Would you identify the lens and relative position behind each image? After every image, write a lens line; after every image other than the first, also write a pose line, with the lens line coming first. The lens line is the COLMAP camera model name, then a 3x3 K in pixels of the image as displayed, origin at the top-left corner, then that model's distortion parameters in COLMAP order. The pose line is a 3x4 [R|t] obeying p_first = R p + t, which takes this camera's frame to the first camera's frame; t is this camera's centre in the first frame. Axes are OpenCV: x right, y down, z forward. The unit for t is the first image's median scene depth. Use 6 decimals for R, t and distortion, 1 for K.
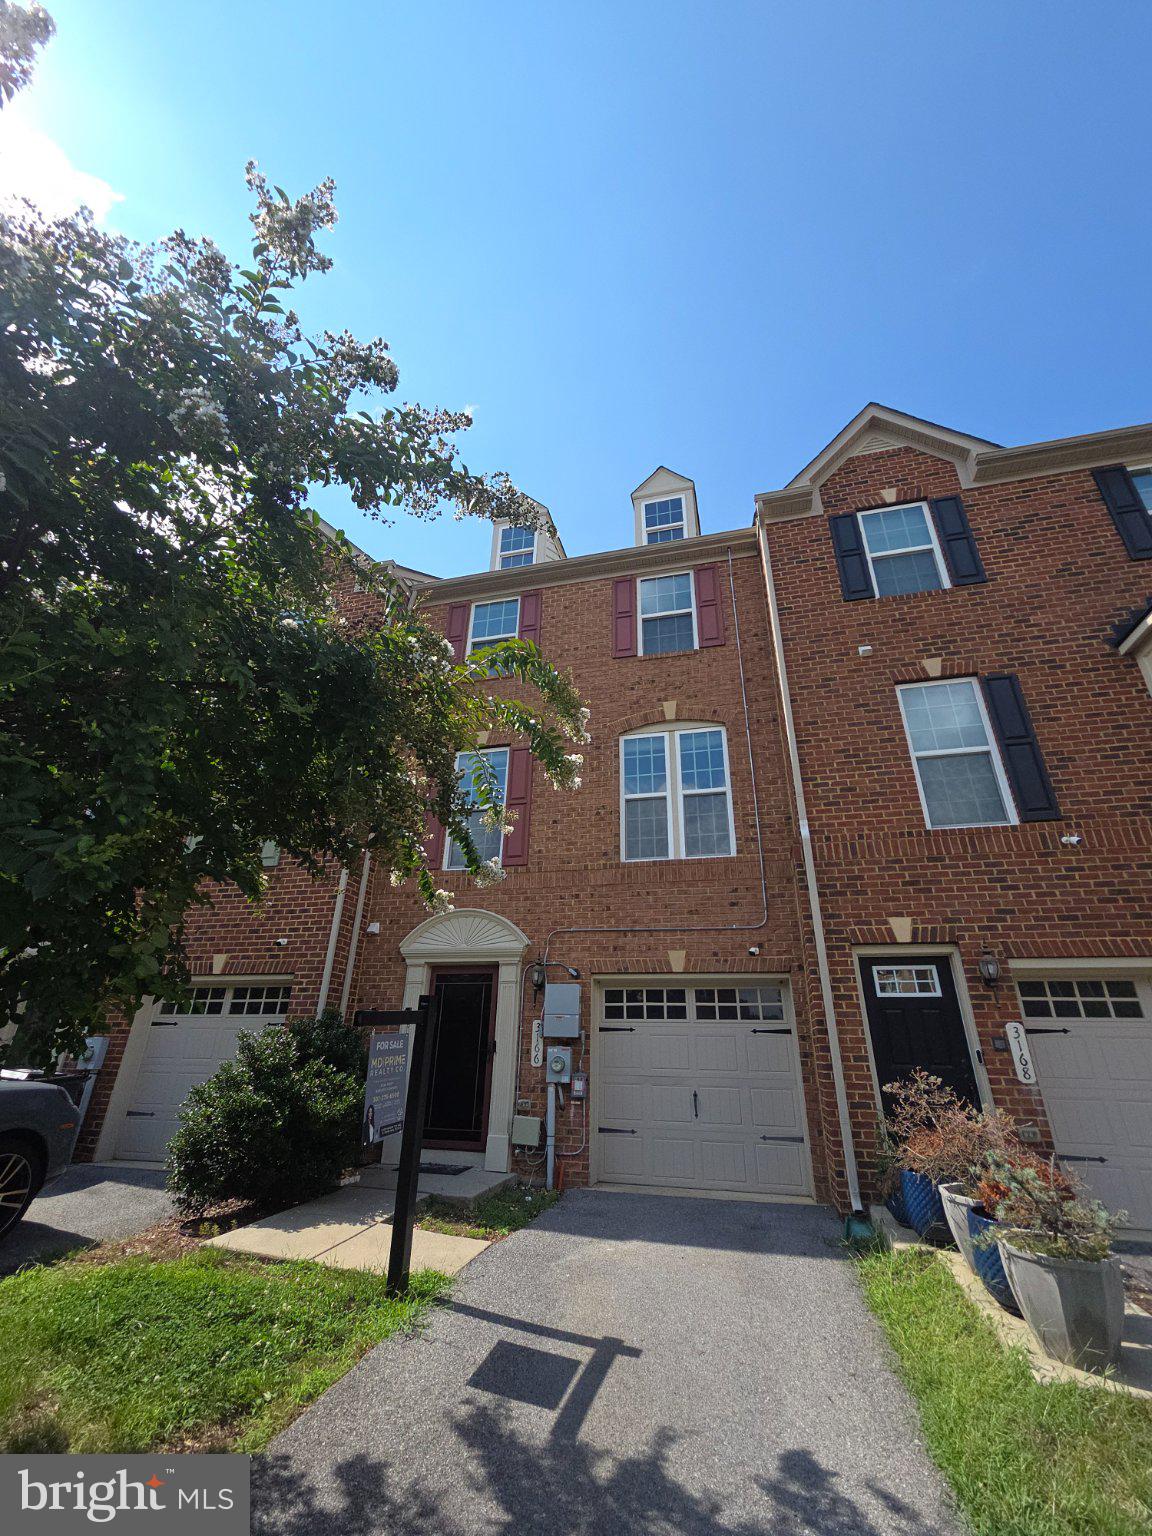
lens RADIAL K [[626.3, 0, 580.8], [0, 626.3, 768.3], [0, 0, 1]] dist [0.003117, -0.000377]
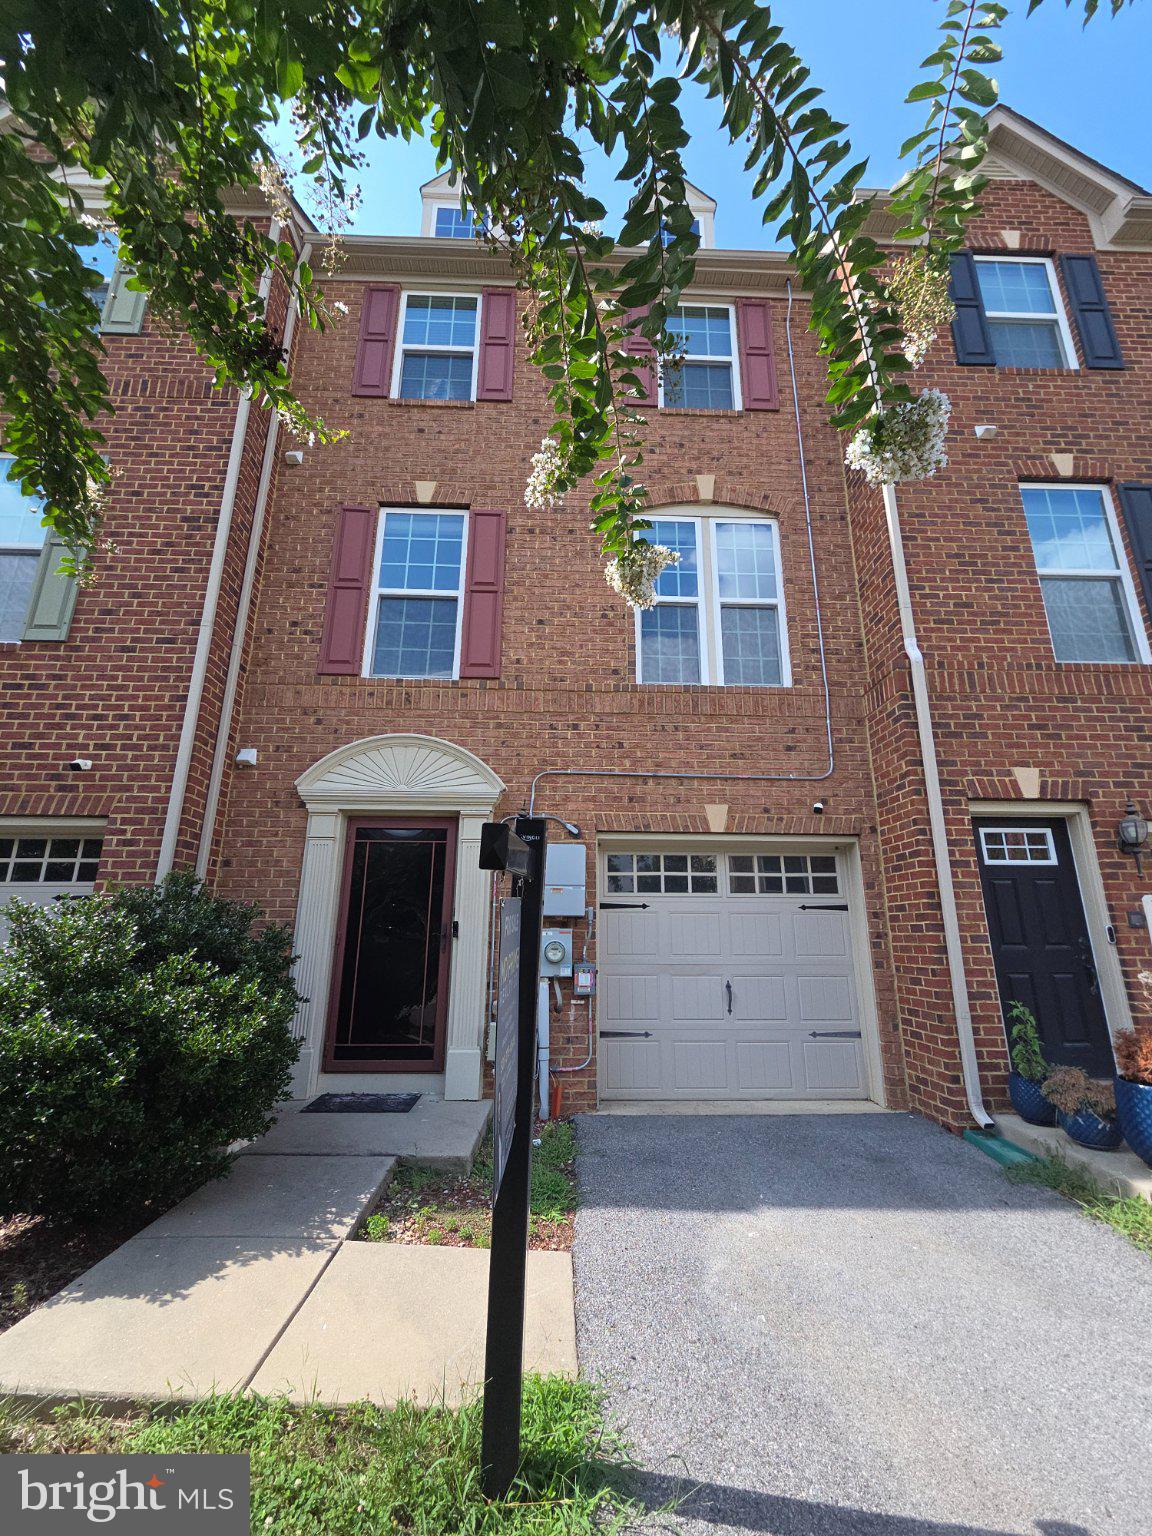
lens RADIAL K [[626.3, 0, 580.8], [0, 626.3, 768.3], [0, 0, 1]] dist [0.003117, -0.000377]
pose [[0.960204, 0.060444, 0.272681, -0.207107], [-0.104966, 0.982828, 0.151763, 0.156478], [-0.258825, -0.174345, 0.950060, 0.352808]]
